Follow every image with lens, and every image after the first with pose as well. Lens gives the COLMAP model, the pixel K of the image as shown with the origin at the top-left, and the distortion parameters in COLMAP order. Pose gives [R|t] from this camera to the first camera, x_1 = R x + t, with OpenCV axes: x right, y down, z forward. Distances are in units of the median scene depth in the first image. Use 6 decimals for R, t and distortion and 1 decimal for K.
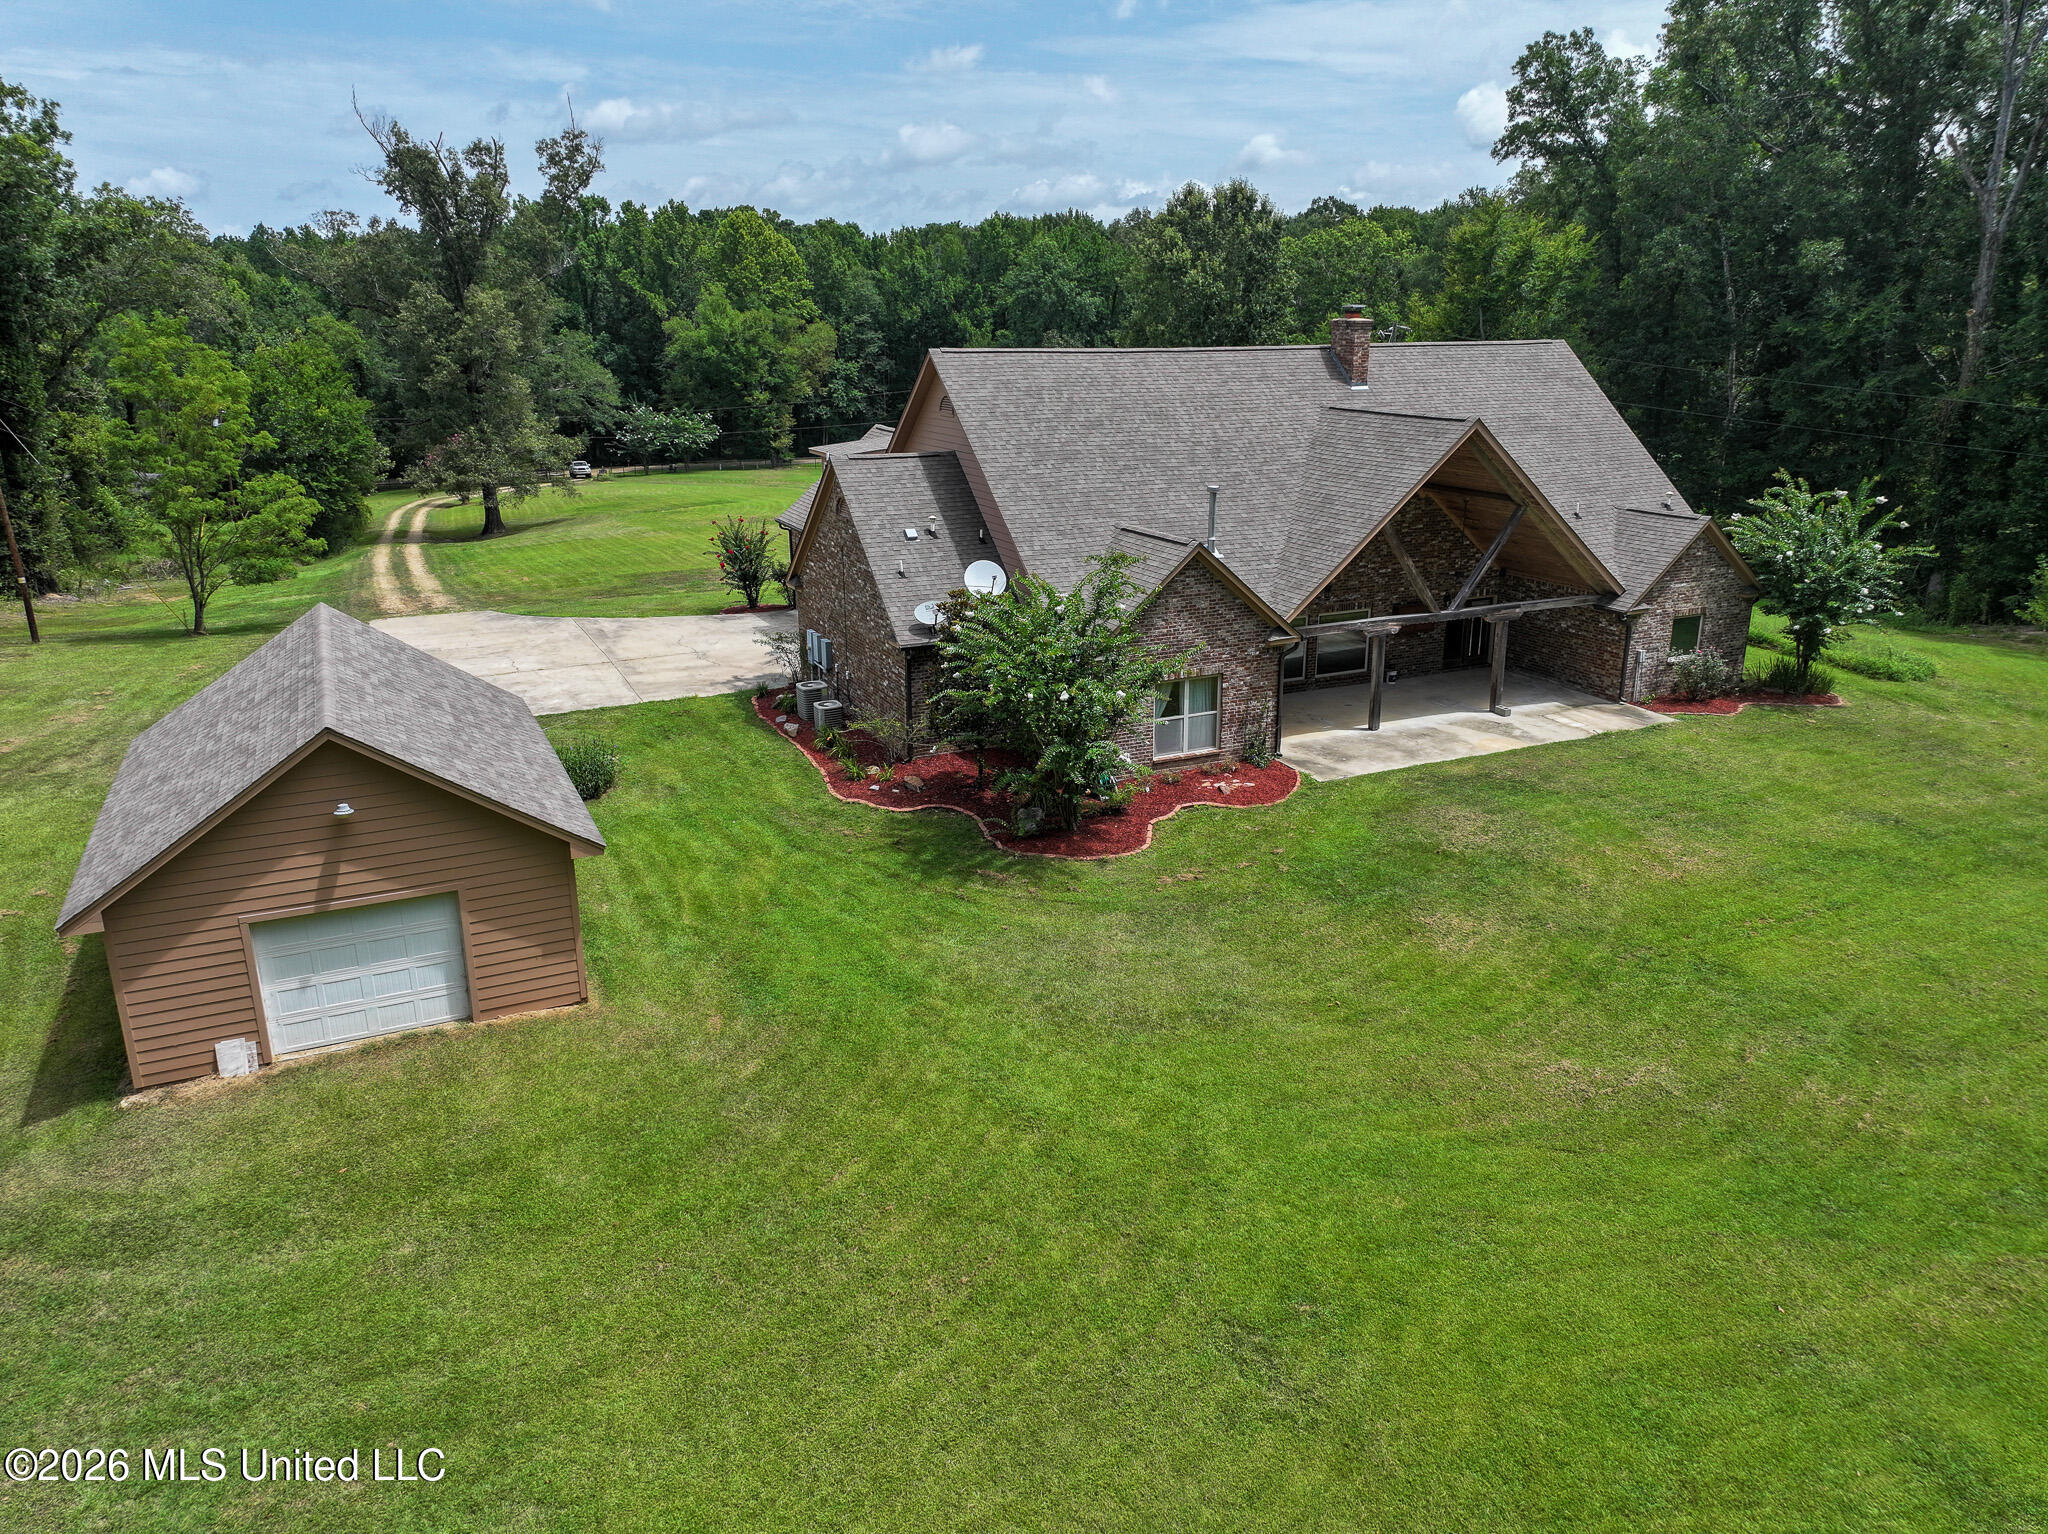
lens RADIAL K [[1444.8, 0, 1037.6], [0, 1444.8, 763.9], [0, 0, 1]] dist [0.002328, 0.018843]
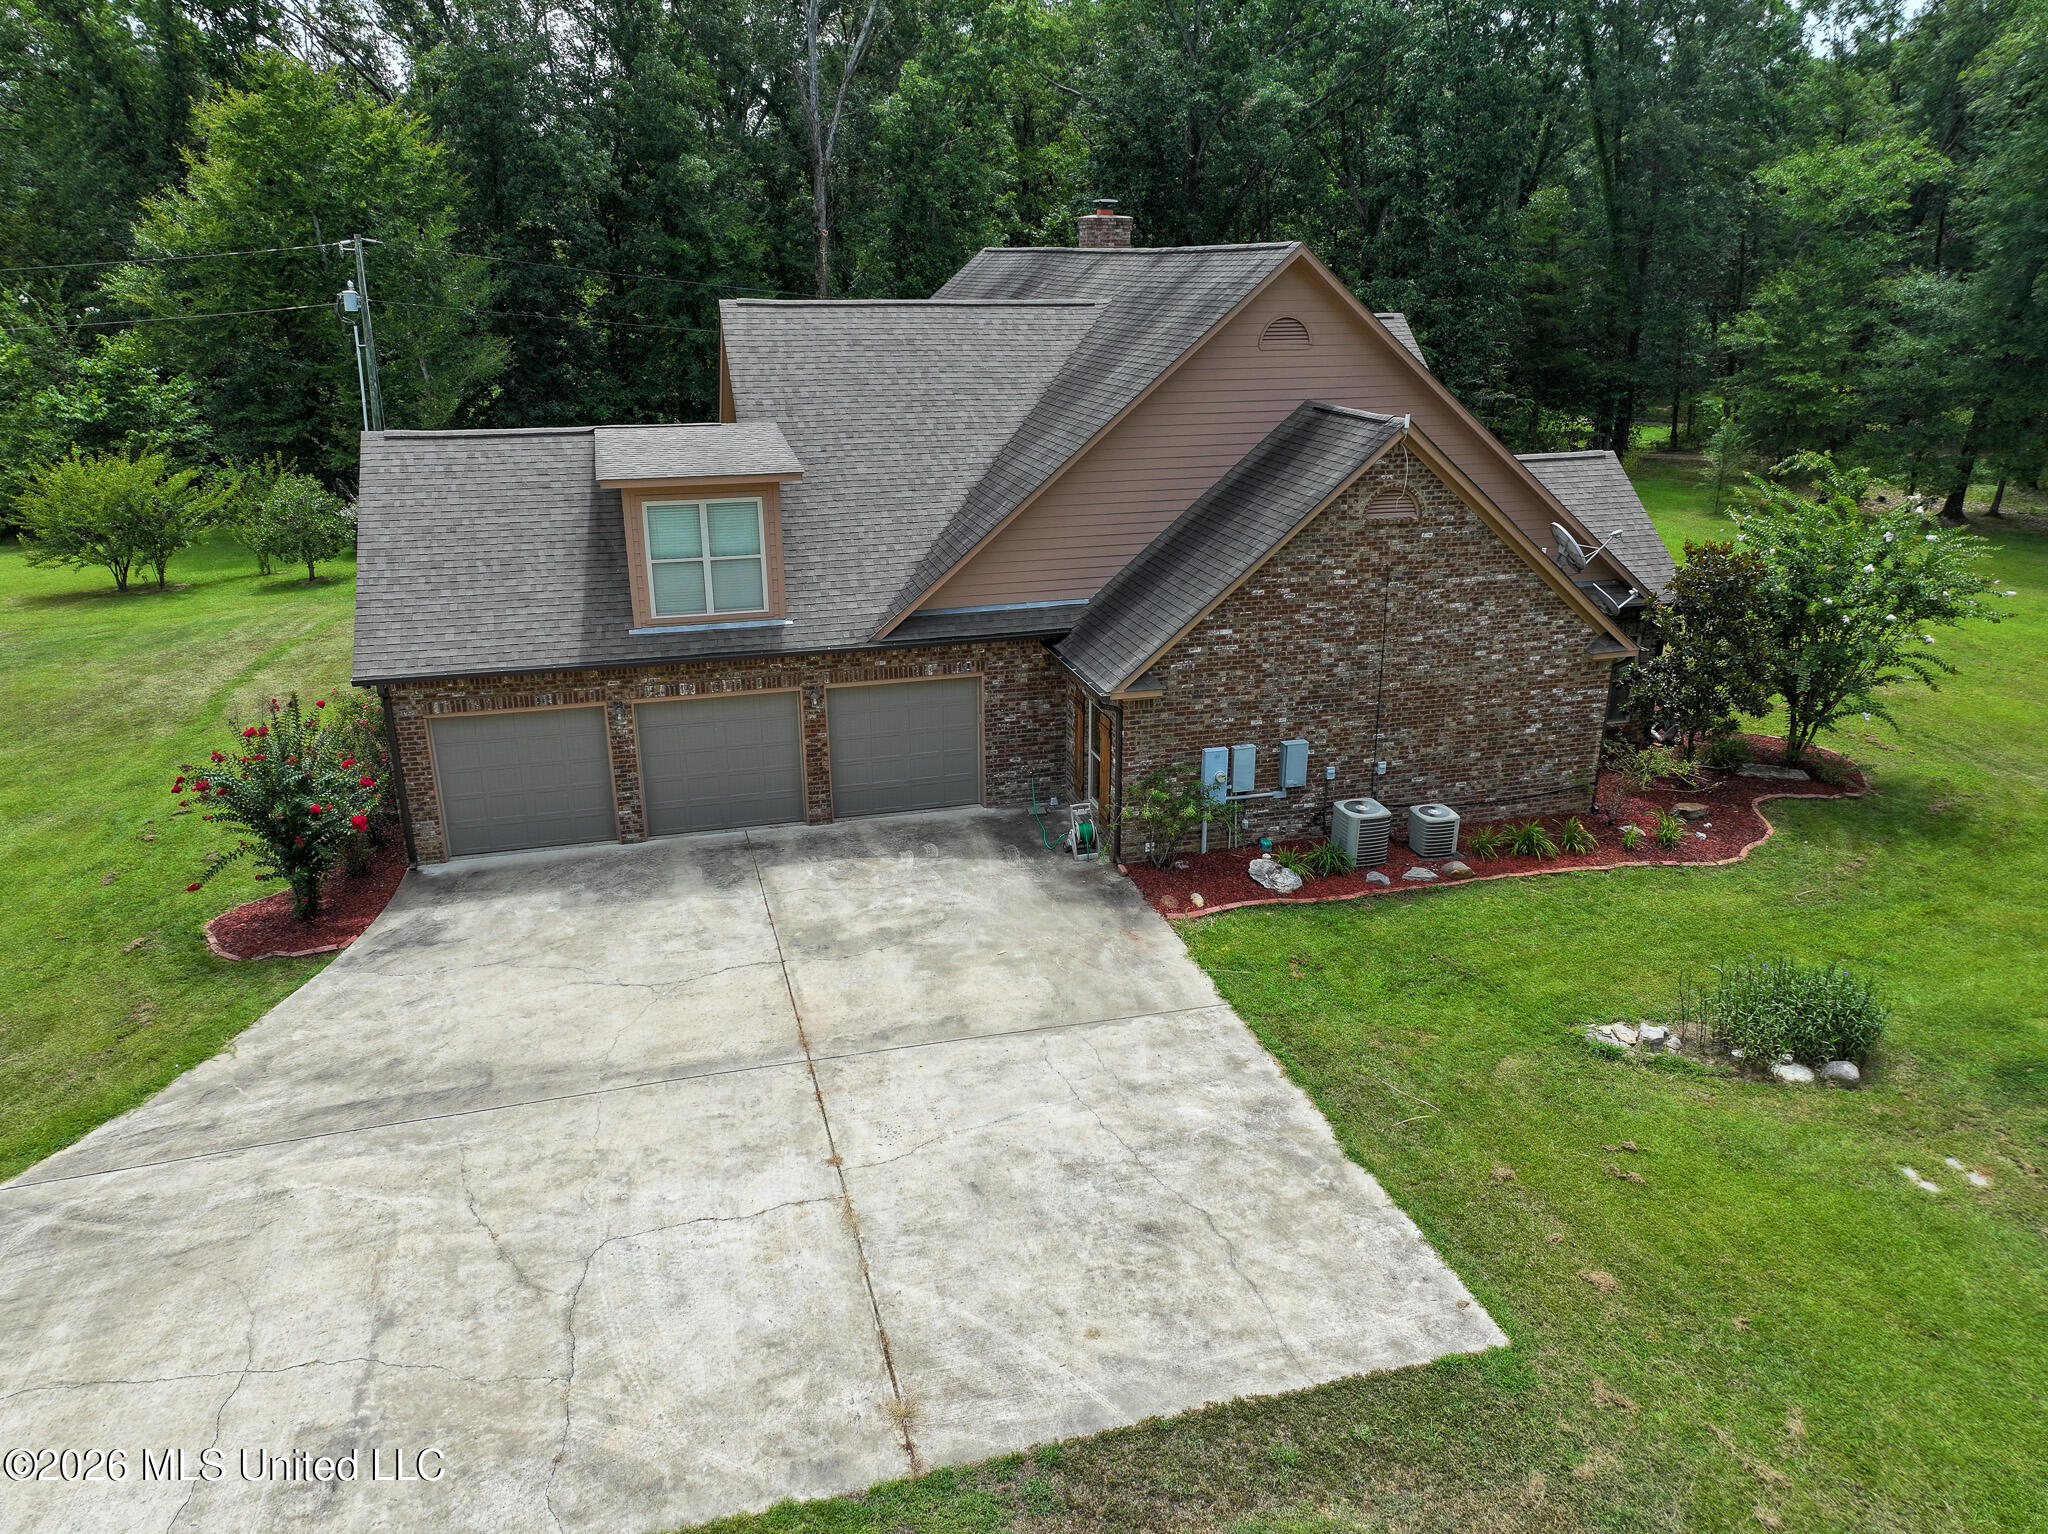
lens RADIAL K [[1444.8, 0, 1037.6], [0, 1444.8, 763.9], [0, 0, 1]] dist [0.002328, 0.018843]
pose [[0.171973, -0.332373, 0.927337, -0.853301], [0.291018, 0.916488, 0.274516, -0.321622], [-0.941134, 0.222662, 0.254338, 1.140266]]
